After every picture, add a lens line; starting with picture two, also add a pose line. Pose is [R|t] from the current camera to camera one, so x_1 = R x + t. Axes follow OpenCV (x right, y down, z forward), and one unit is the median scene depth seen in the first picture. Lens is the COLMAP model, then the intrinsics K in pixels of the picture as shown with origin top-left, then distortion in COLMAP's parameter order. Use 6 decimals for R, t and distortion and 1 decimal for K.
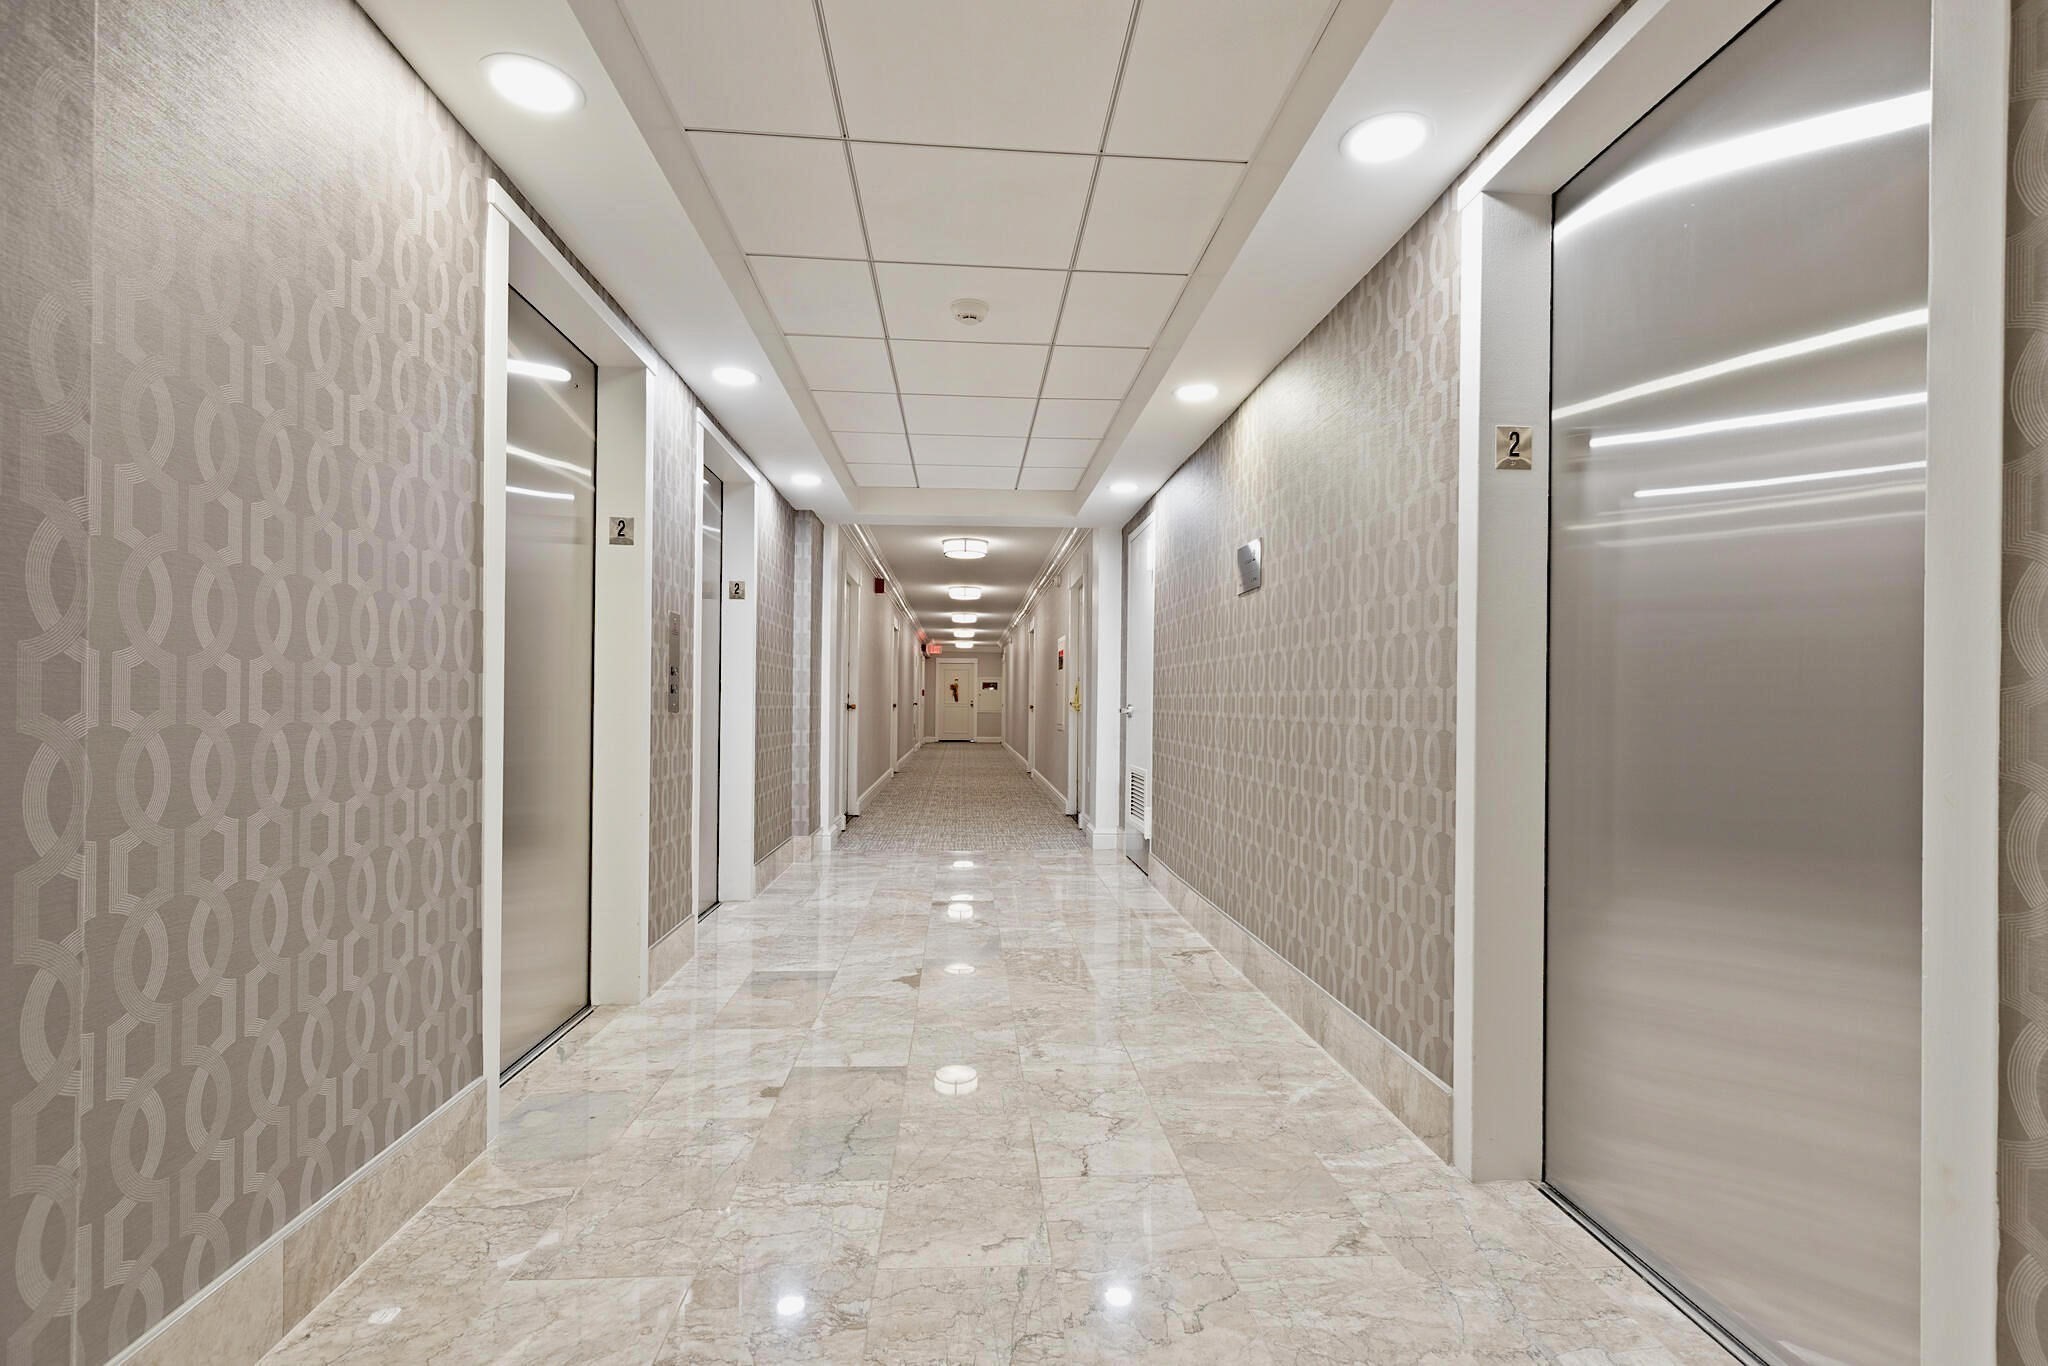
lens RADIAL K [[934.5, 0, 1023.4], [0, 934.5, 696.3], [0, 0, 1]] dist [0.000223, -0.000091]
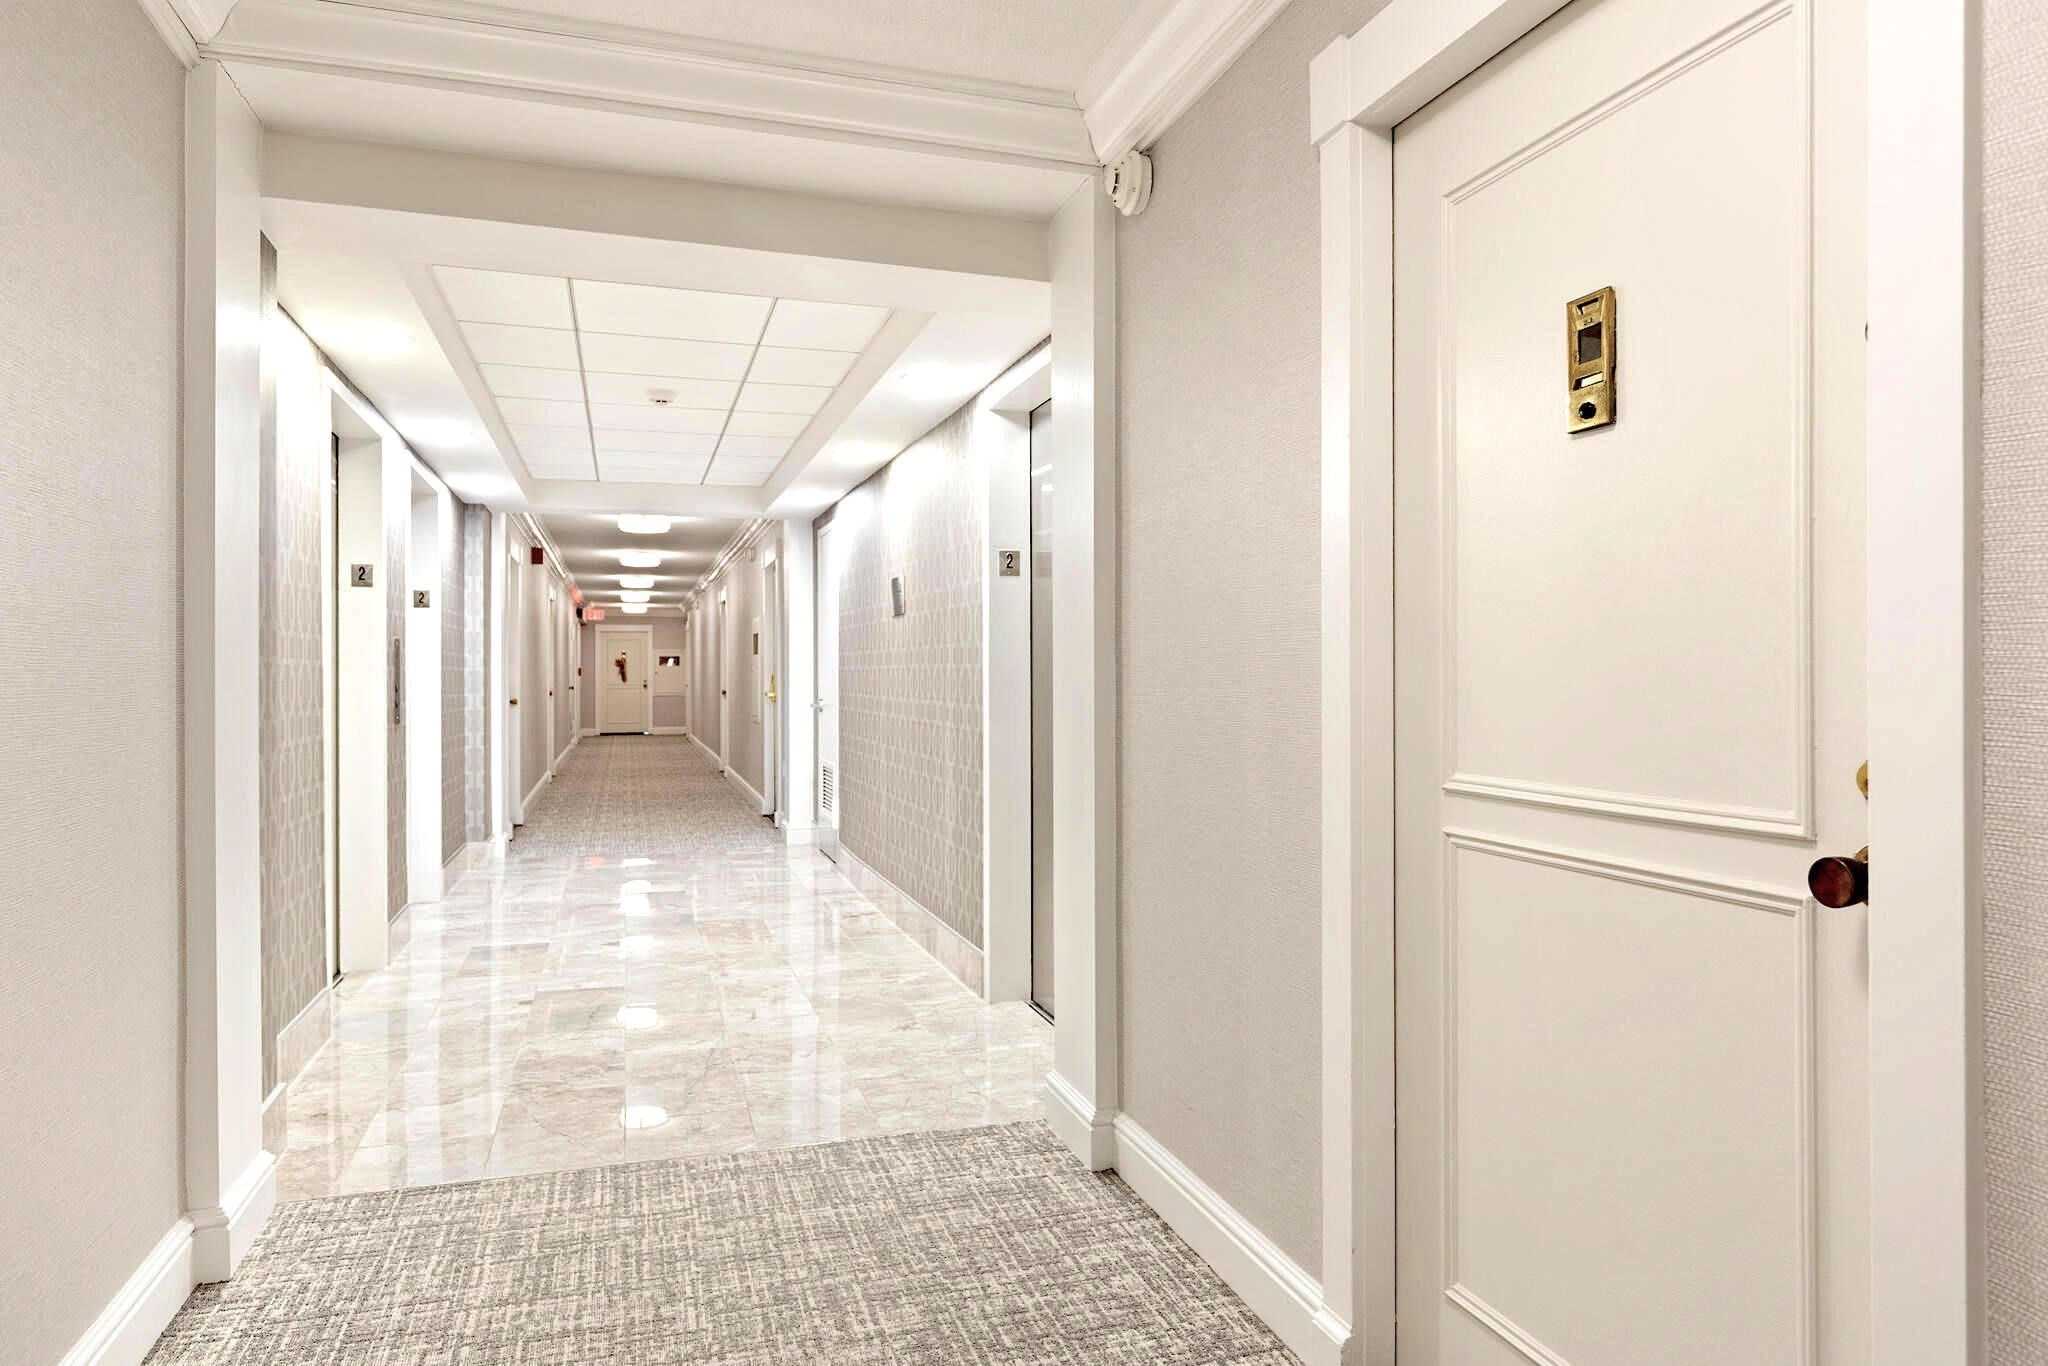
lens RADIAL K [[1284.2, 0, 1025.2], [0, 1284.2, 677.7], [0, 0, 1]] dist [0.006111, 0.001979]
pose [[0.972085, -0.013279, 0.234253, 0.003640], [0.010722, 0.999868, 0.012186, -0.027306], [-0.234384, -0.009335, 0.972099, -0.381751]]
